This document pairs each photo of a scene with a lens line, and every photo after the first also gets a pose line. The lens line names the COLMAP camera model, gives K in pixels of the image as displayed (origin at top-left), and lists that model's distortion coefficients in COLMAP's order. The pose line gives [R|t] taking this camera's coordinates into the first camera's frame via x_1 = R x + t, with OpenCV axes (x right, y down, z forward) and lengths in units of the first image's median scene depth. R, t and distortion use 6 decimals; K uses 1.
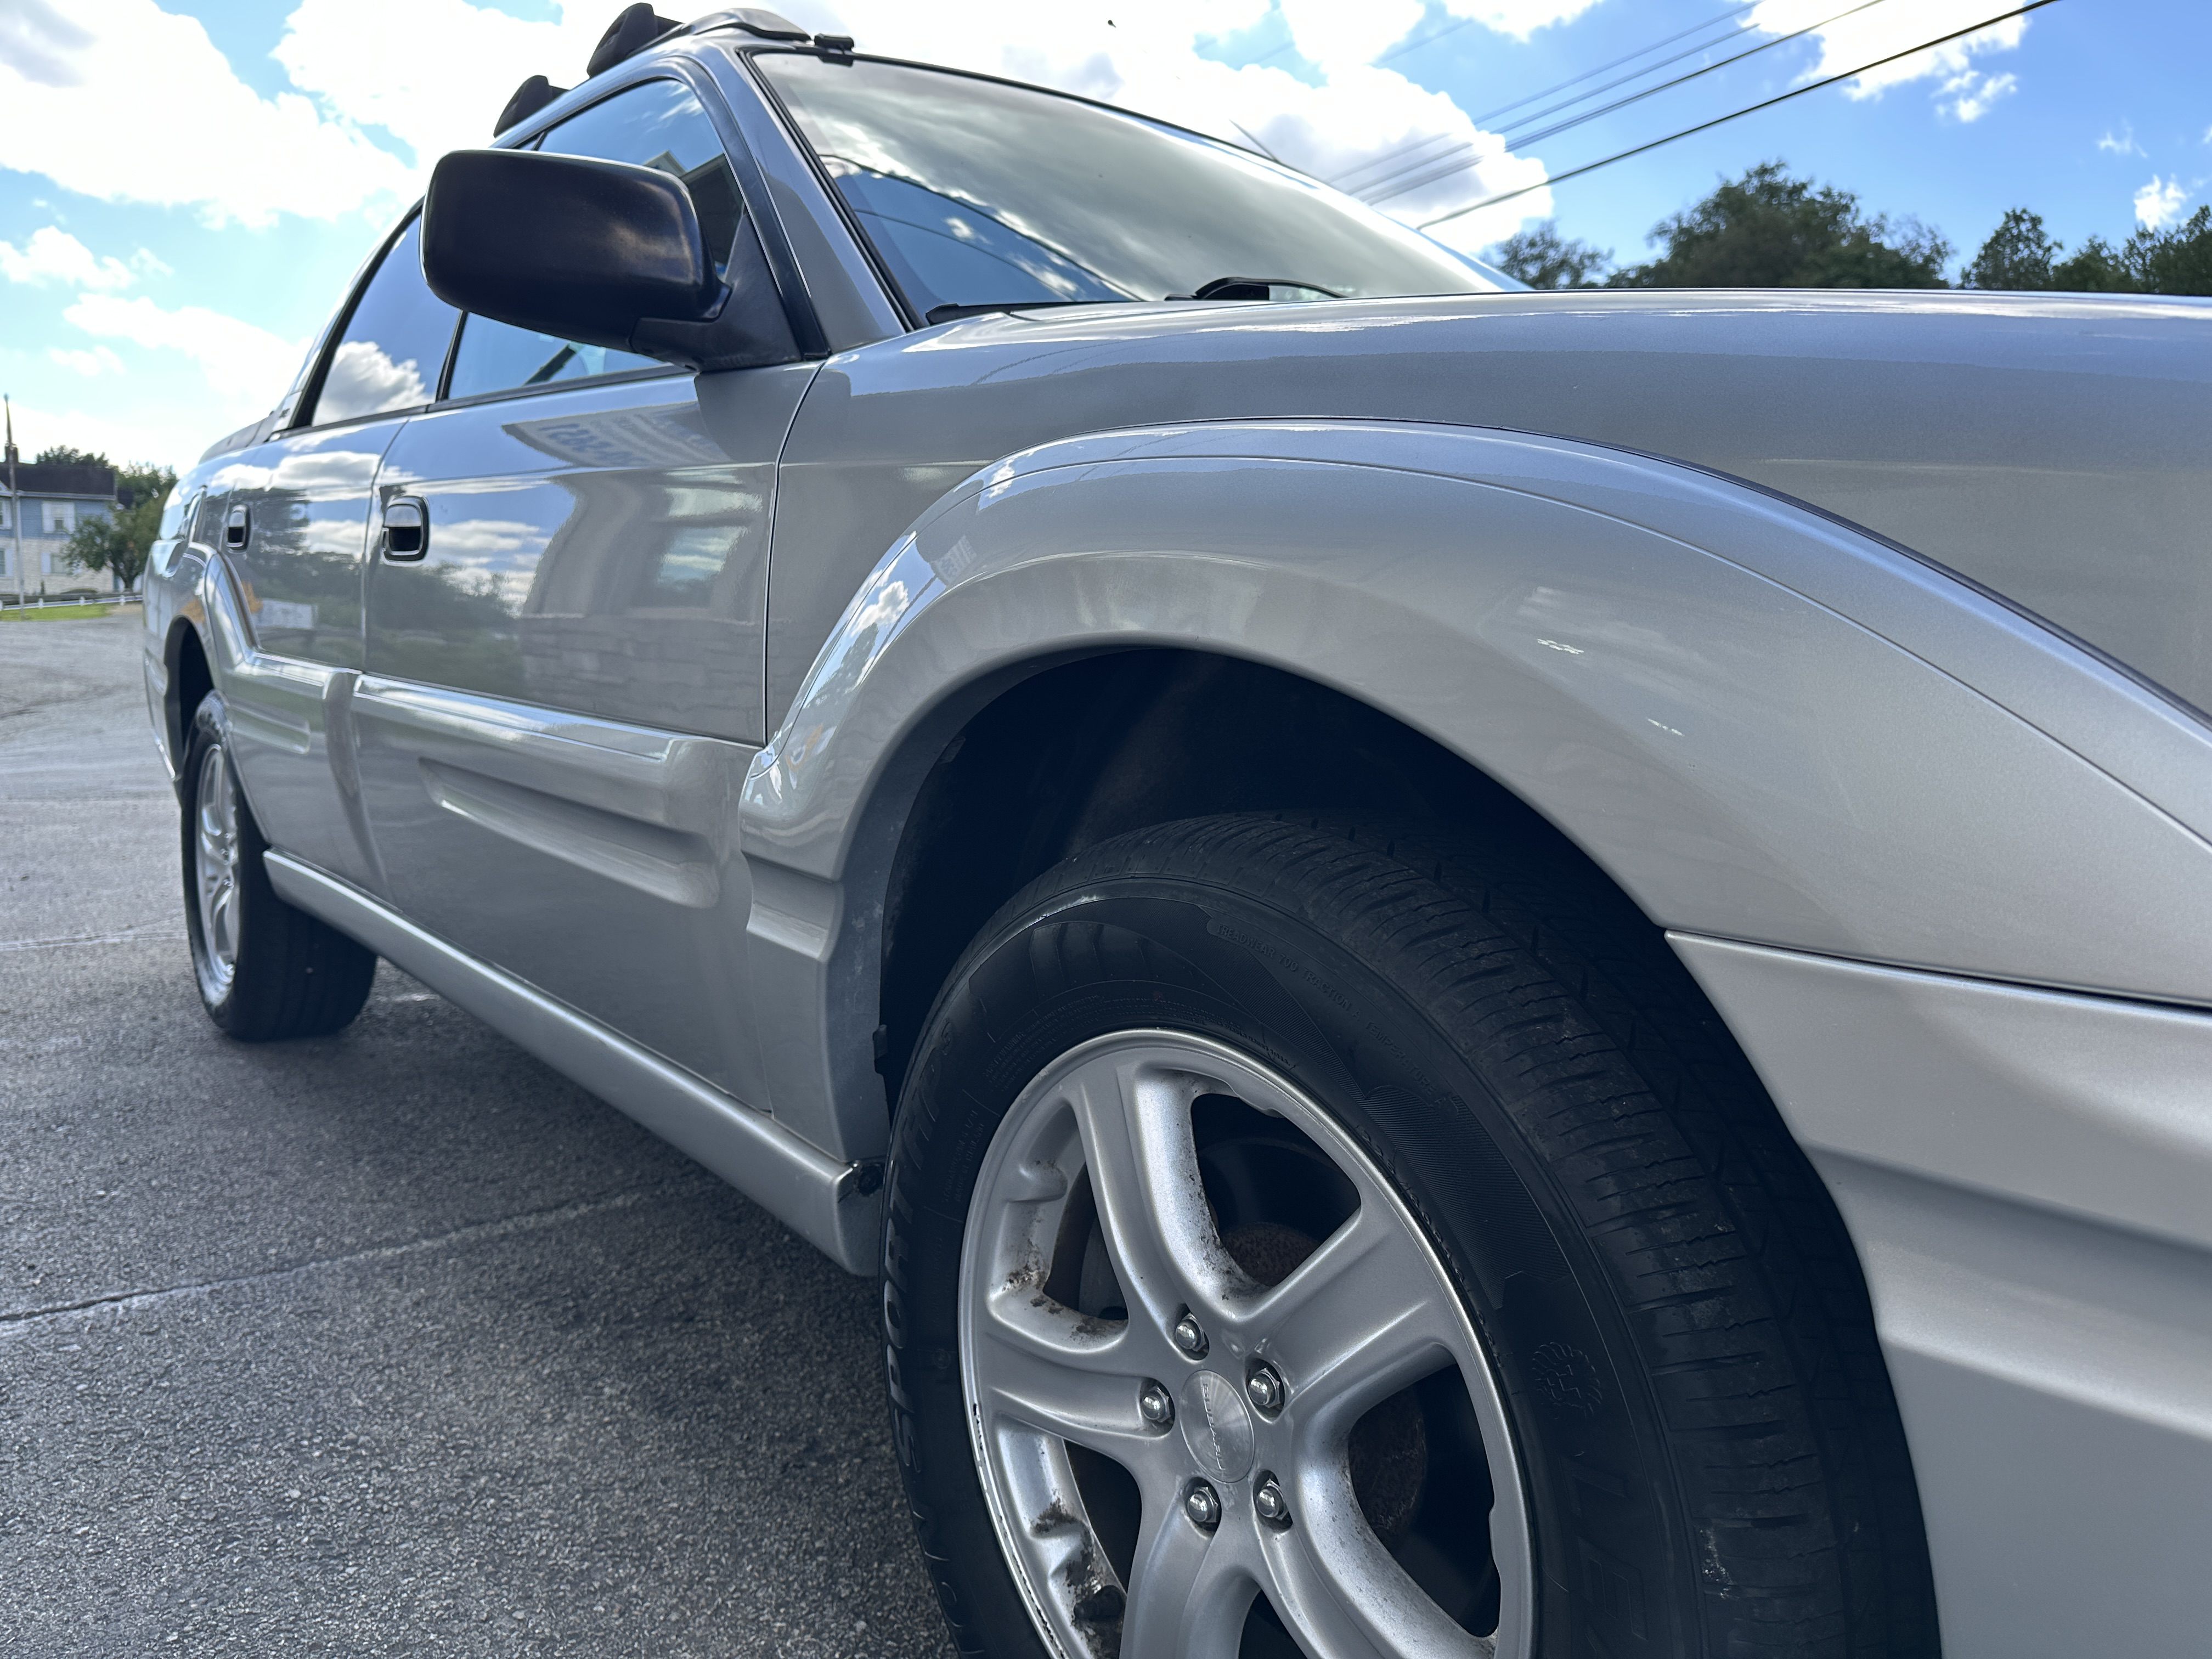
lens RADIAL K [[1540.5, 0, 1096.1], [0, 1540.5, 829.9], [0, 0, 1]] dist [0.000177, 0.002280]
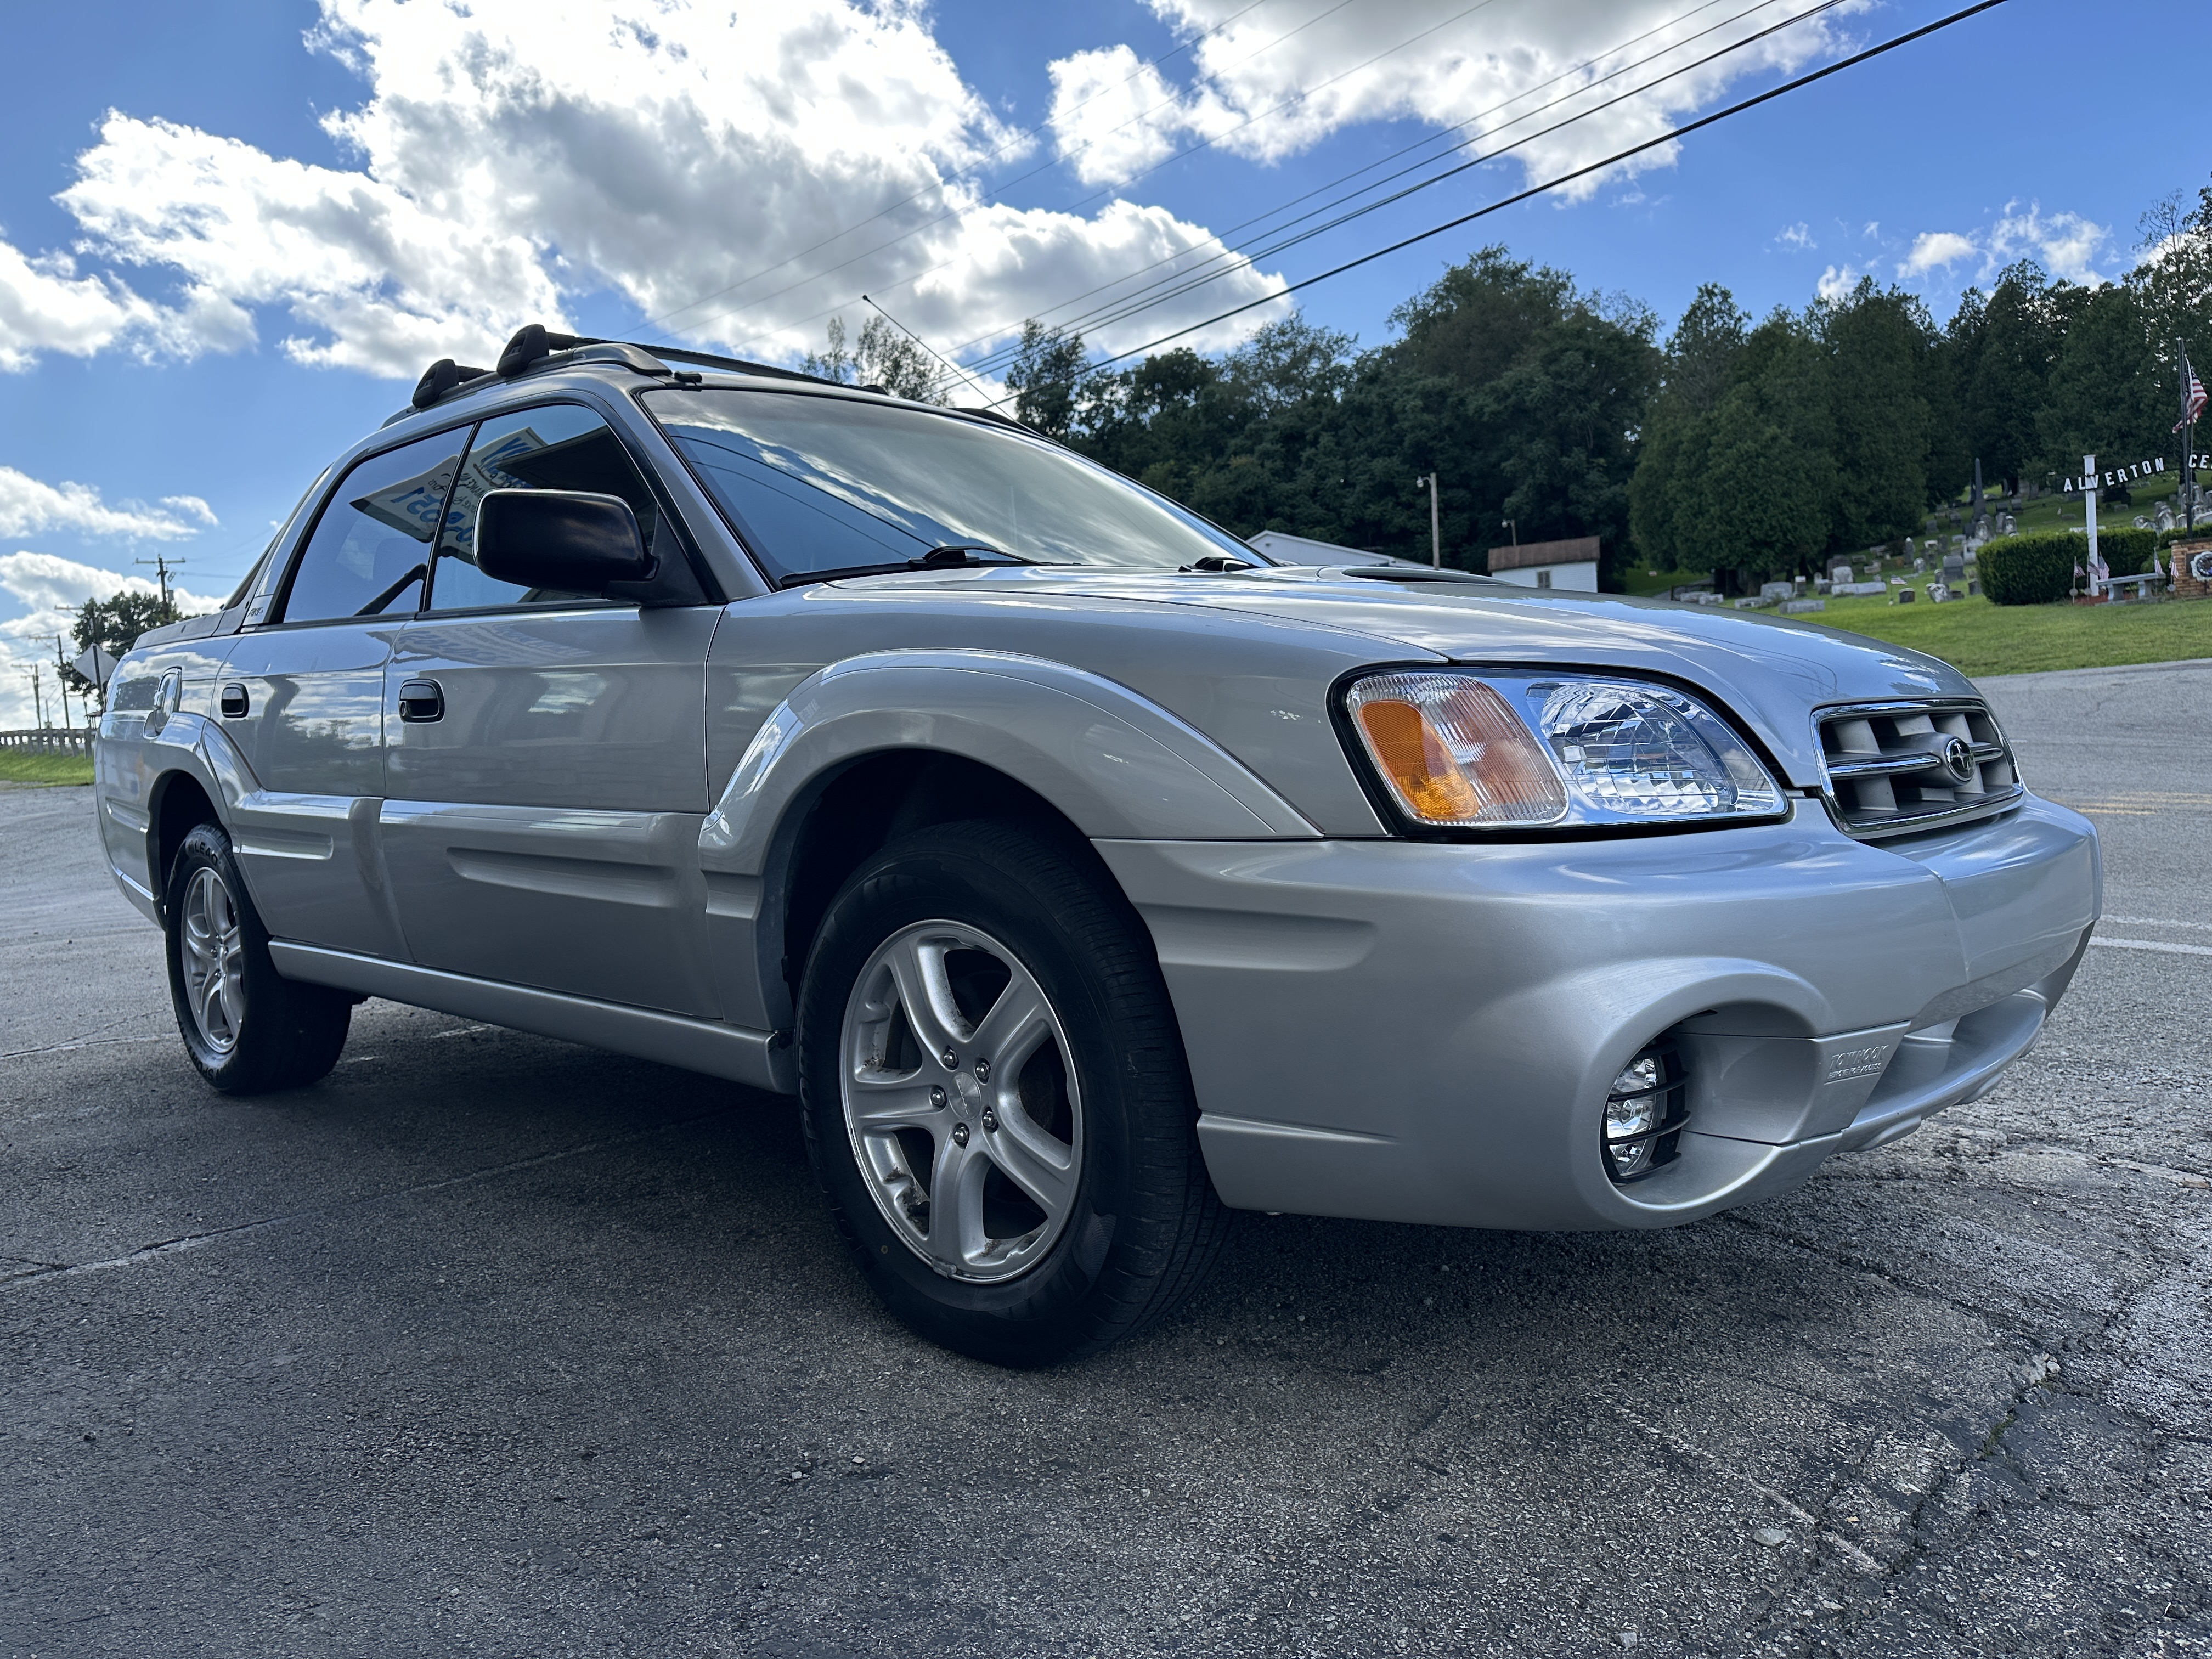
lens RADIAL K [[1553.8, 0, 1135.7], [0, 1553.8, 811.4], [0, 0, 1]] dist [0.043264, -0.048900]
pose [[0.986173, -0.077309, 0.146580, 0.016851], [0.086689, 0.994504, -0.058709, 0.089239], [-0.141235, 0.070604, 0.987455, -0.854369]]
